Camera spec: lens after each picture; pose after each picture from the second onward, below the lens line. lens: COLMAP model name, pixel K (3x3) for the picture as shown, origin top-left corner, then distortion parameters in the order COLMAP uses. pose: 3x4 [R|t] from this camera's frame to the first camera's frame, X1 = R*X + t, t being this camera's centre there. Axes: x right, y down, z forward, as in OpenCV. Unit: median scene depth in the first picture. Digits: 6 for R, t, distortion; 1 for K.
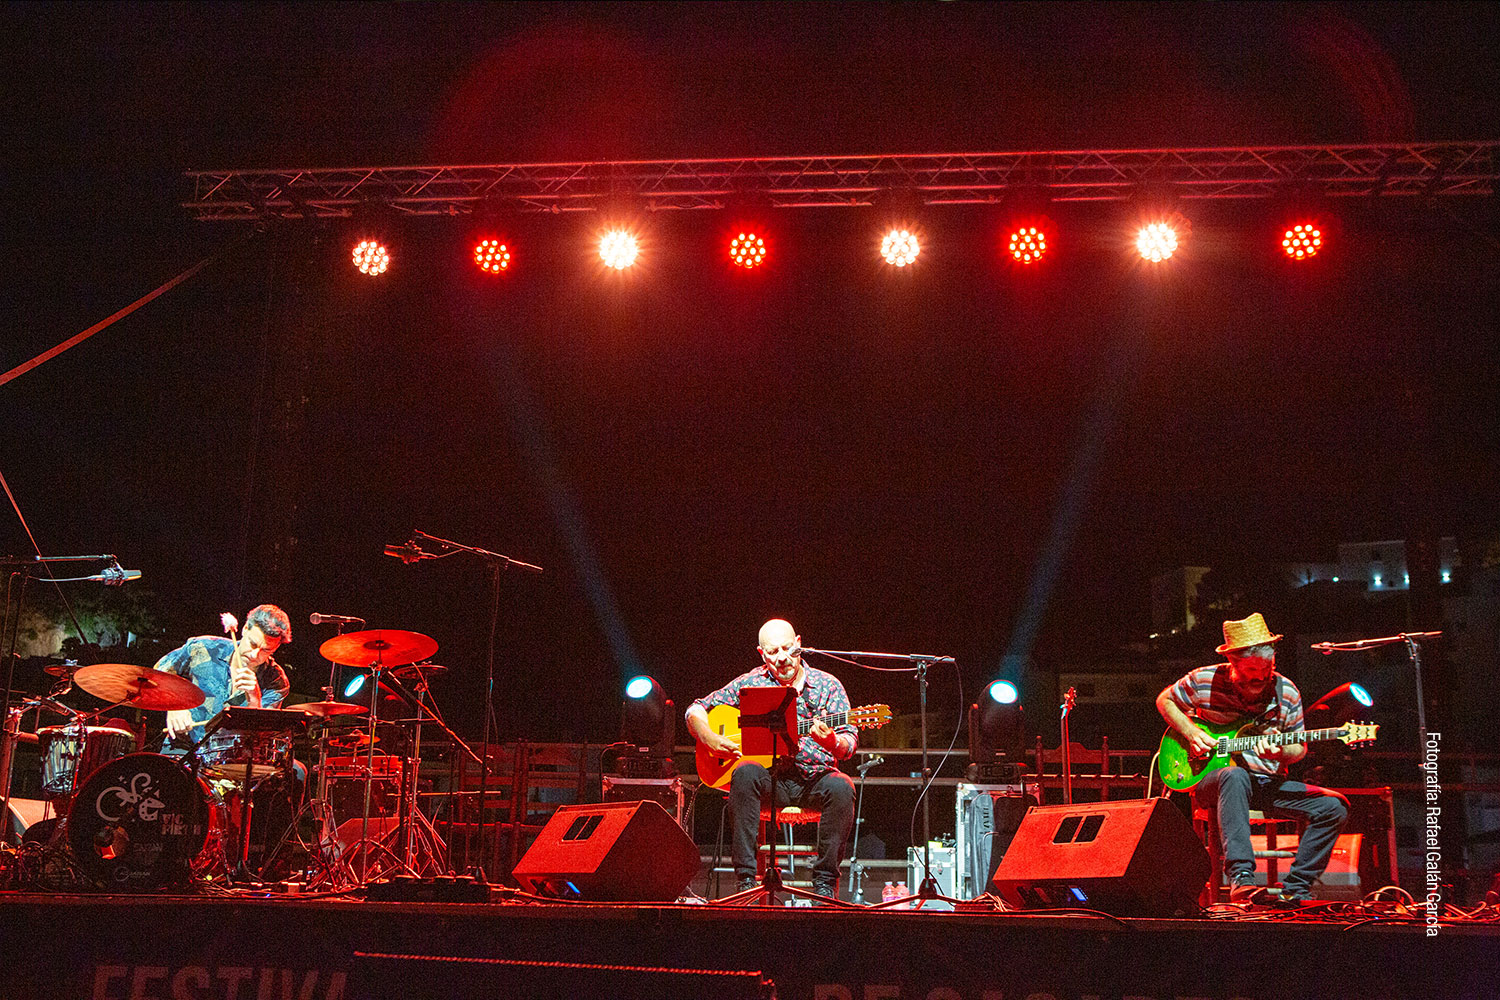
lens RADIAL K [[1622.8, 0, 750.0], [0, 1622.8, 500.0], [0, 0, 1]] dist [-0.010938, -0.006144]
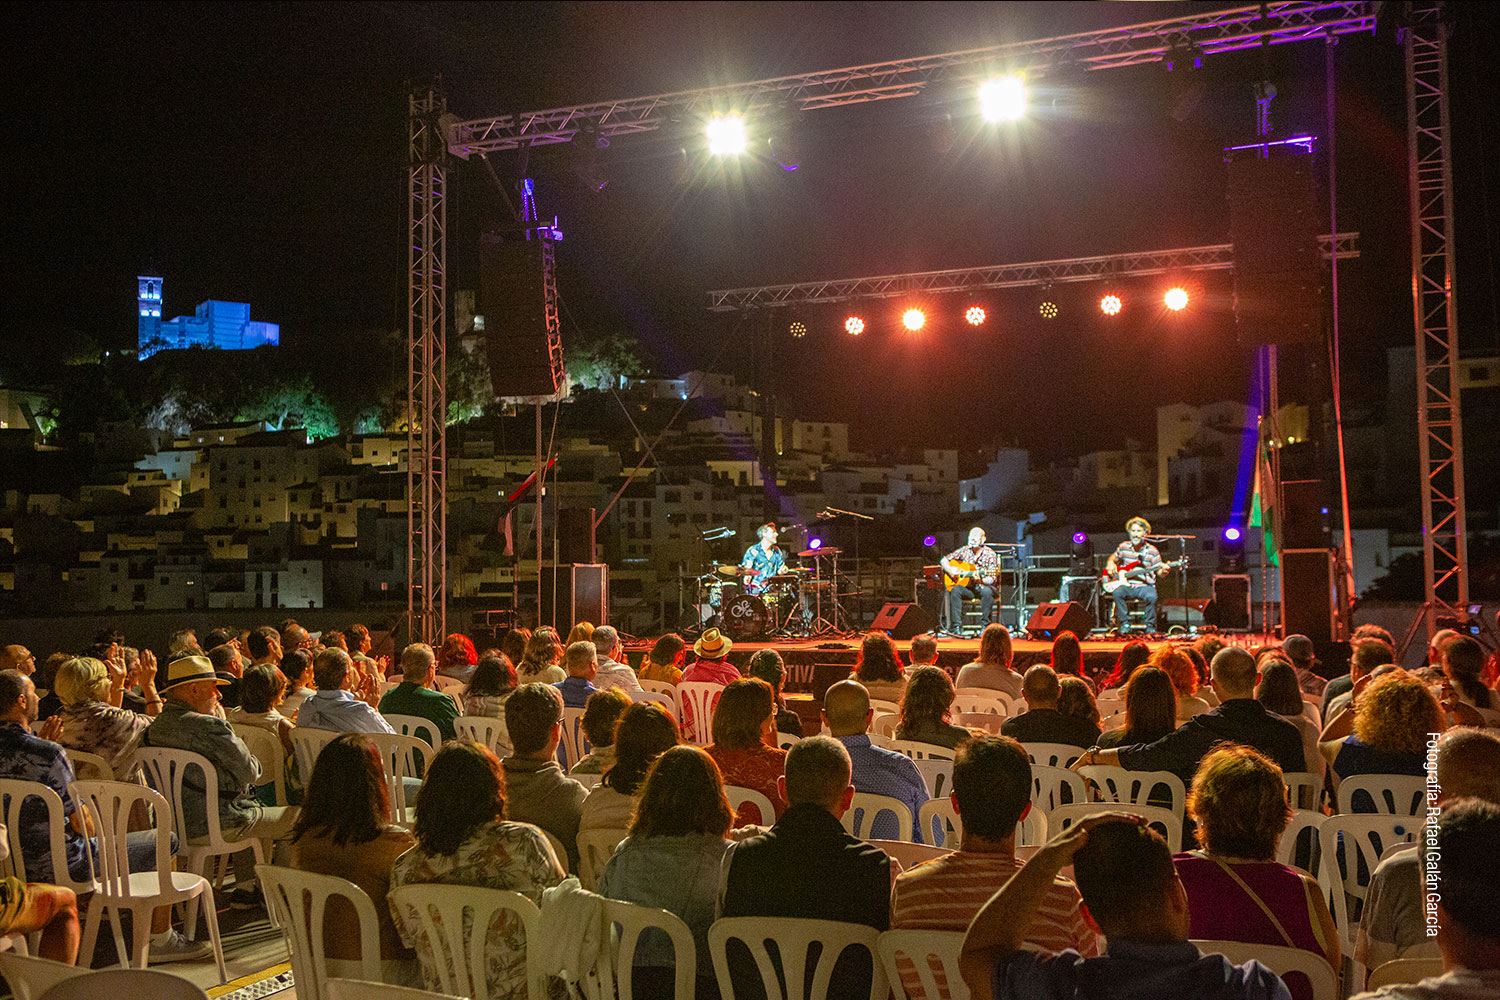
lens RADIAL K [[1478.1, 0, 750.0], [0, 1478.1, 500.0], [0, 0, 1]] dist [-0.004098, 0.012032]
pose [[0.959230, -0.051604, -0.277874, 0.224701], [0.102747, 0.979589, 0.172769, -0.268810], [0.263287, -0.194276, 0.944953, -0.858265]]
